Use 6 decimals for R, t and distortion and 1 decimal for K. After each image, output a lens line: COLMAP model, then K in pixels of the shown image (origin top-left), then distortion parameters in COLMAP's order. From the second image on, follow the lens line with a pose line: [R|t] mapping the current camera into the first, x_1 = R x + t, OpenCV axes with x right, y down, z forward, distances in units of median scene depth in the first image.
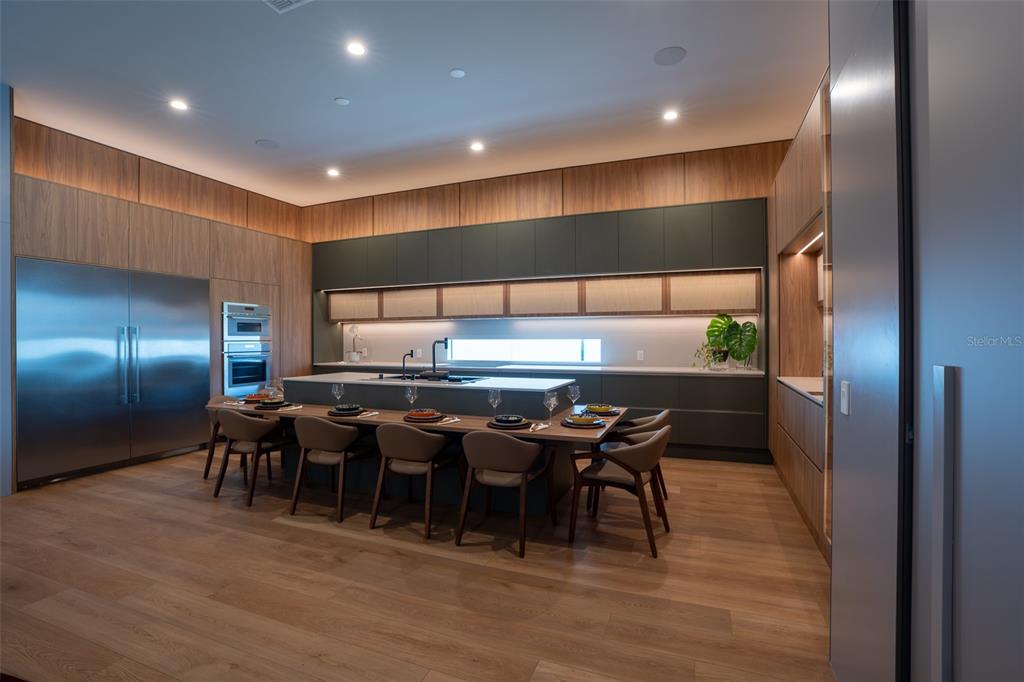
lens RADIAL K [[471.4, 0, 512.0], [0, 471.4, 341.0], [0, 0, 1]] dist [-0.074094, 0.028468]
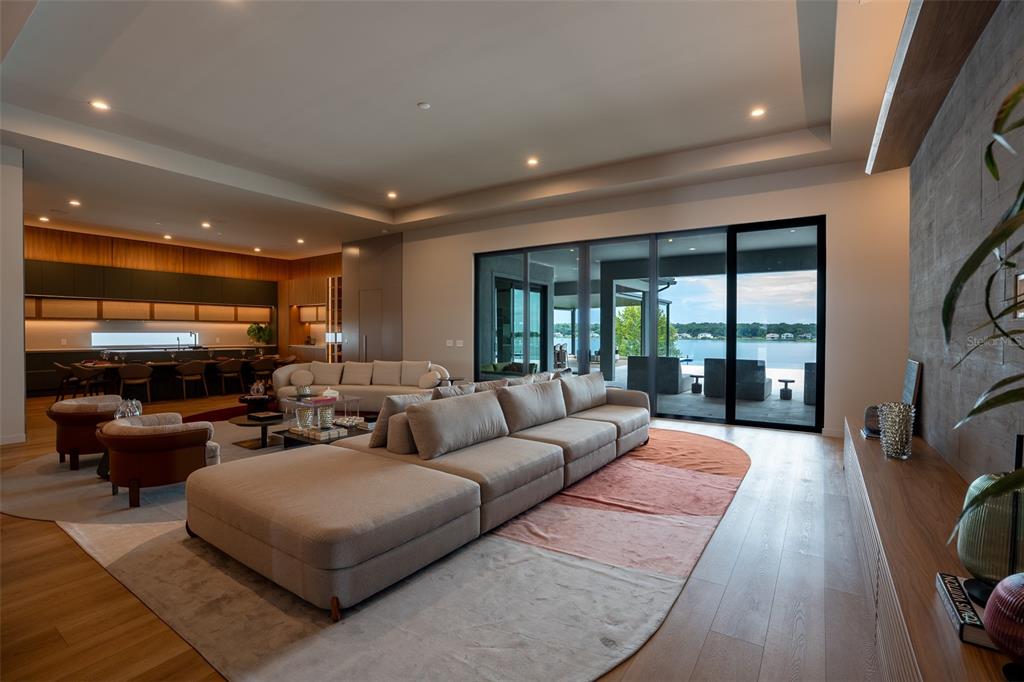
lens RADIAL K [[471.4, 0, 512.0], [0, 471.4, 341.0], [0, 0, 1]] dist [-0.074094, 0.028468]
pose [[0.208808, -0.011680, 0.977887, -1.738919], [0.001979, 0.999932, 0.011521, 0.013163], [-0.977955, -0.000470, 0.208817, -0.889628]]
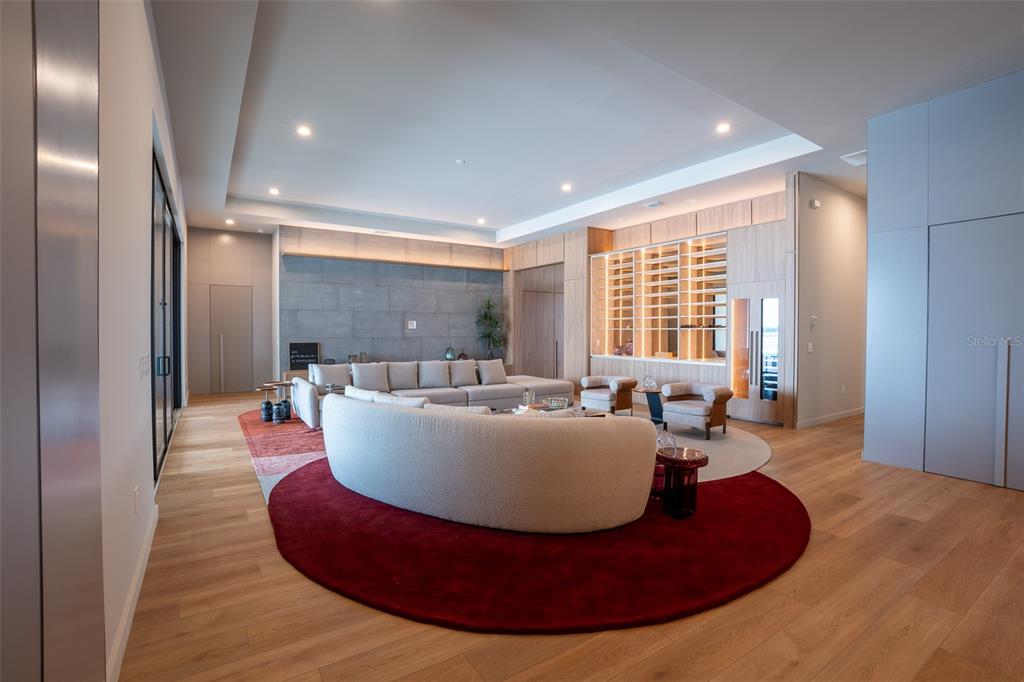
lens RADIAL K [[471.4, 0, 512.0], [0, 471.4, 341.0], [0, 0, 1]] dist [-0.074094, 0.028468]
pose [[-0.569878, 0.019190, -0.821505, 0.187316], [-0.002715, 0.999678, 0.025235, -0.002510], [0.821725, 0.016611, -0.569643, 0.369020]]
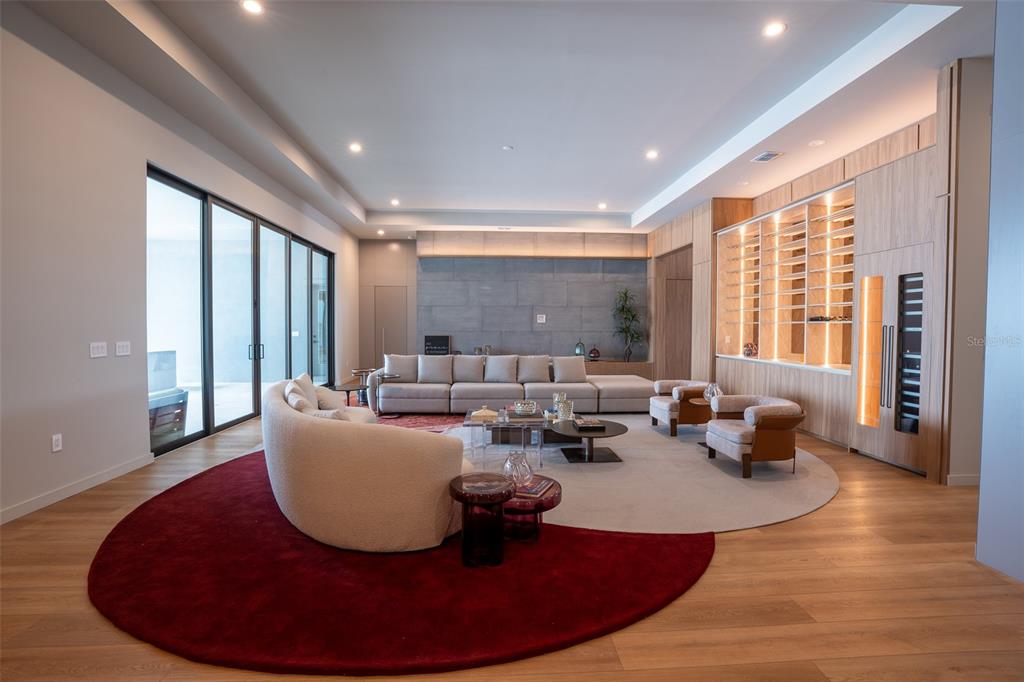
lens RADIAL K [[471.4, 0, 512.0], [0, 471.4, 341.0], [0, 0, 1]] dist [-0.074094, 0.028468]
pose [[-0.907287, 0.015464, -0.420228, -0.290846], [-0.000773, 0.999261, 0.038440, -0.002005], [0.420512, 0.035201, -0.906604, 0.655591]]
